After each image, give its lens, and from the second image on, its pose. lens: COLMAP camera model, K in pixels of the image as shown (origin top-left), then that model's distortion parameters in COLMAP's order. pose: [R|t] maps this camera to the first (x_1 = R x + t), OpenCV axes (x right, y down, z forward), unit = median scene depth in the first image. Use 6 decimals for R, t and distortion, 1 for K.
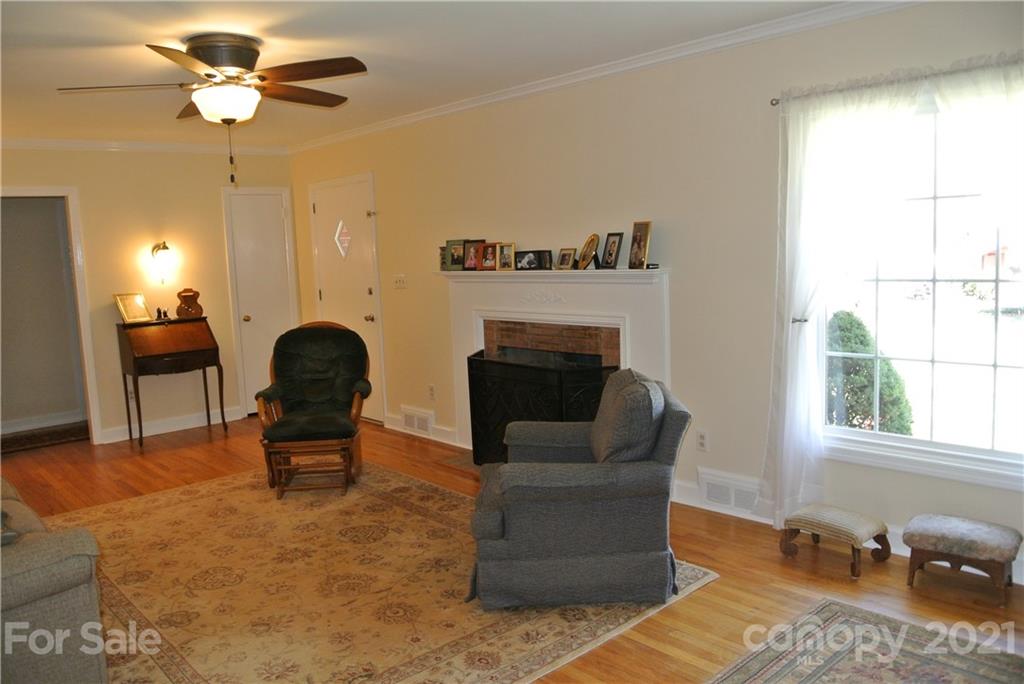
lens RADIAL K [[803.0, 0, 504.4], [0, 803.0, 344.6], [0, 0, 1]] dist [-0.081478, 0.032142]
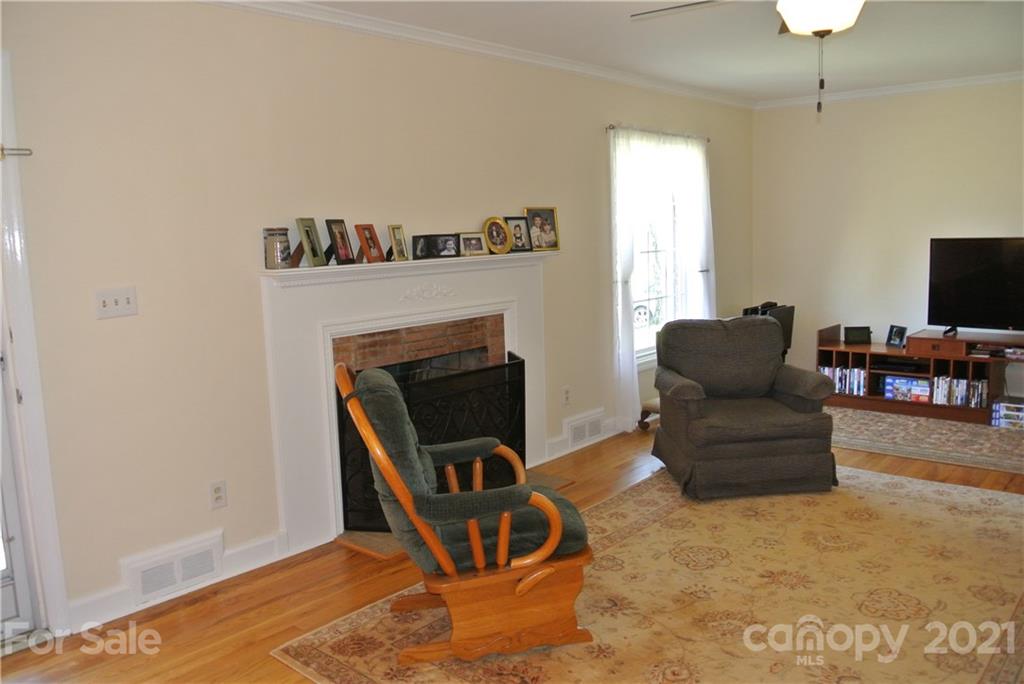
lens RADIAL K [[803.0, 0, 517.6], [0, 803.0, 340.4], [0, 0, 1]] dist [-0.081478, 0.032142]
pose [[-0.128505, -0.085118, 0.988049, -0.946181], [0.161891, 0.981144, 0.105579, -0.100712], [-0.978406, 0.173524, -0.112302, 1.235214]]
